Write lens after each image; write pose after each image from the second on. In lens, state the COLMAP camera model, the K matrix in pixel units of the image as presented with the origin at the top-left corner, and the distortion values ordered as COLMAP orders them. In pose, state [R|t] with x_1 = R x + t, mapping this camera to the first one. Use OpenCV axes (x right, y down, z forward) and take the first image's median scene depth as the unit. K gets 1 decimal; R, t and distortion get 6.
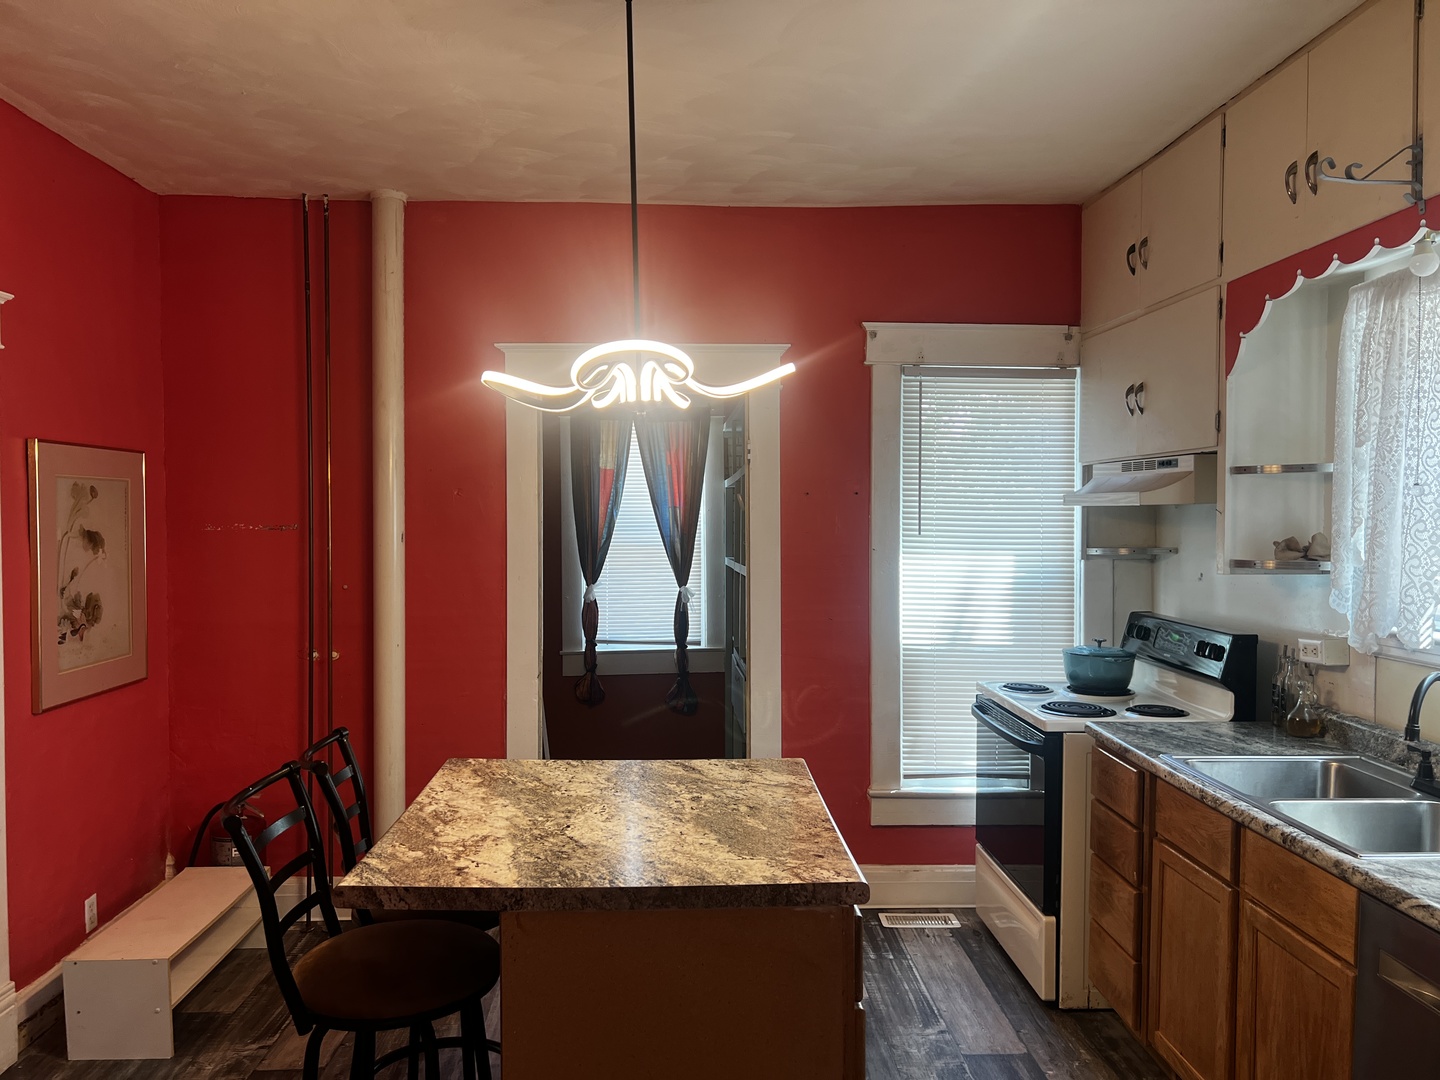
lens RADIAL K [[1076.0, 0, 721.5], [0, 1076.0, 545.1], [0, 0, 1]] dist [0.029147, -0.047263]
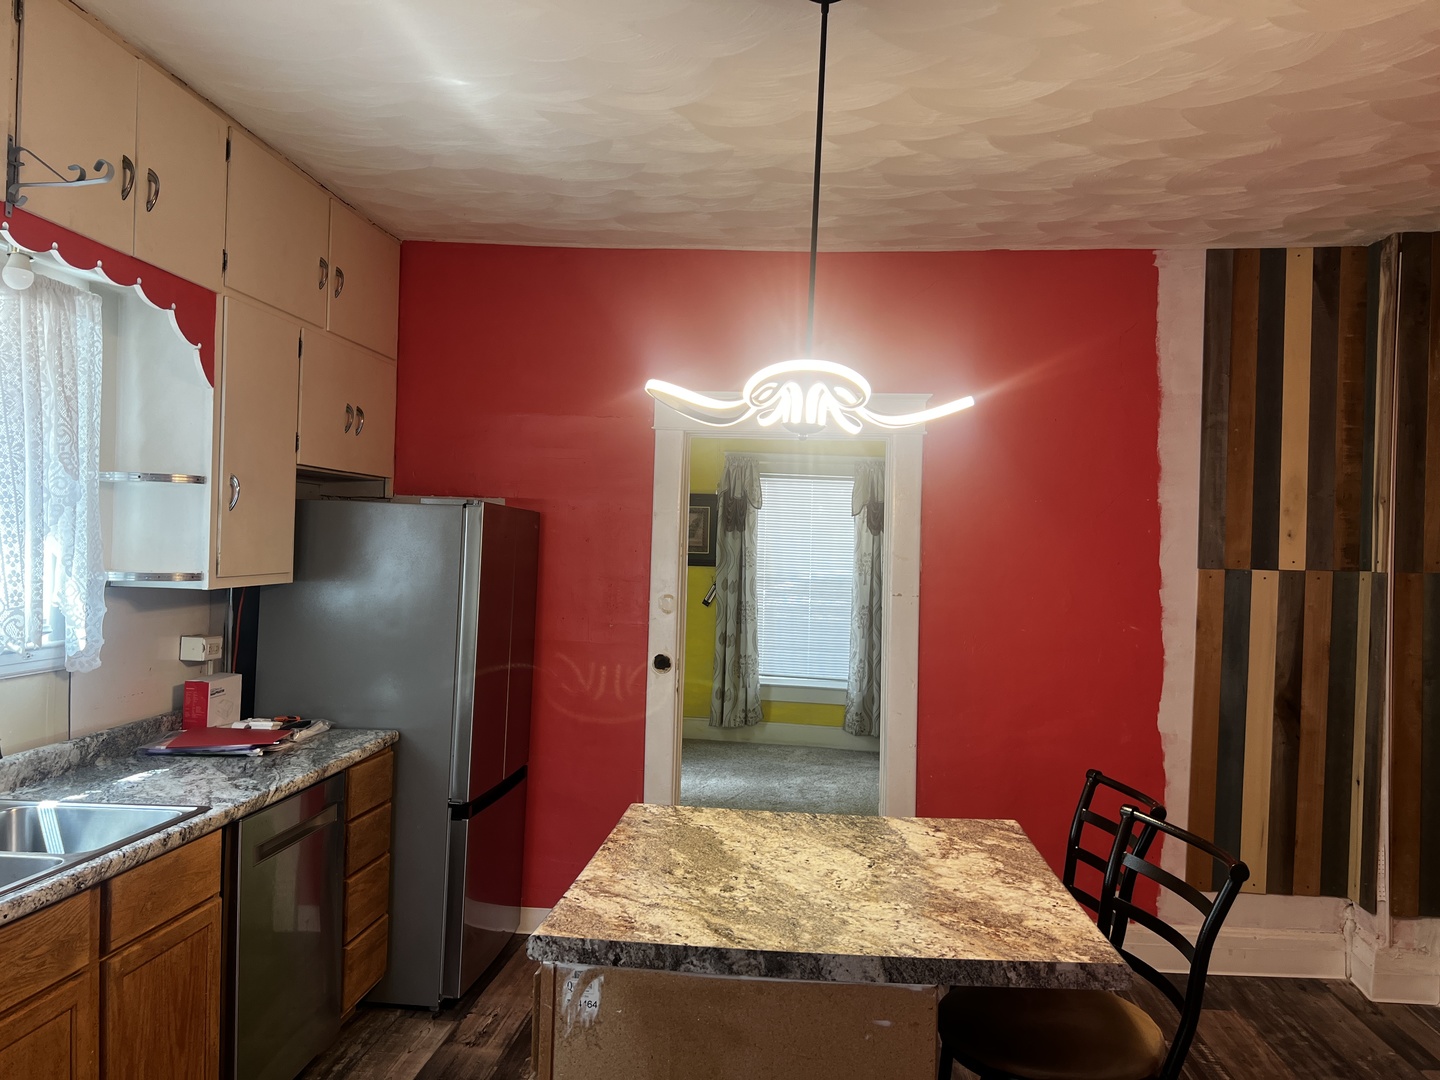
lens RADIAL K [[1076.0, 0, 724.4], [0, 1076.0, 546.2], [0, 0, 1]] dist [0.029147, -0.047263]
pose [[-0.991311, -0.025850, 0.128972, -0.126730], [-0.022727, 0.999413, 0.025624, -0.046045], [-0.129559, 0.022470, -0.991317, 1.915848]]
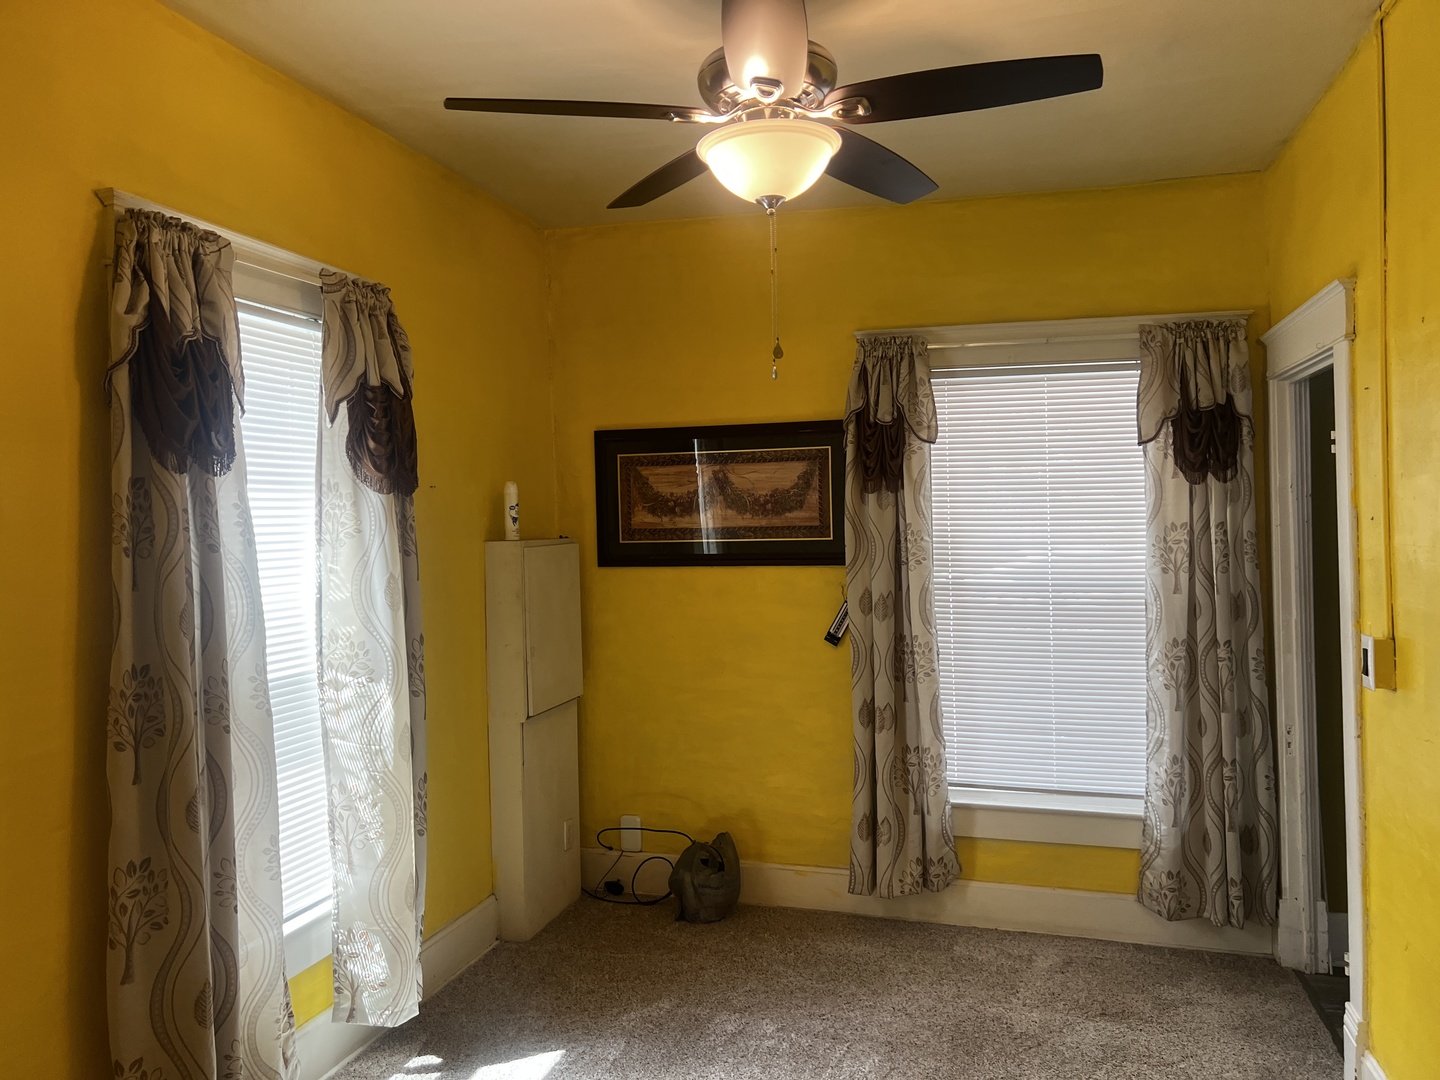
lens RADIAL K [[1076.0, 0, 682.5], [0, 1076.0, 521.2], [0, 0, 1]] dist [0.029147, -0.047263]
pose [[-0.949890, 0.021270, 0.311859, -0.065710], [0.028692, 0.999403, 0.019230, -0.031350], [-0.311263, 0.027214, -0.949934, 1.347252]]
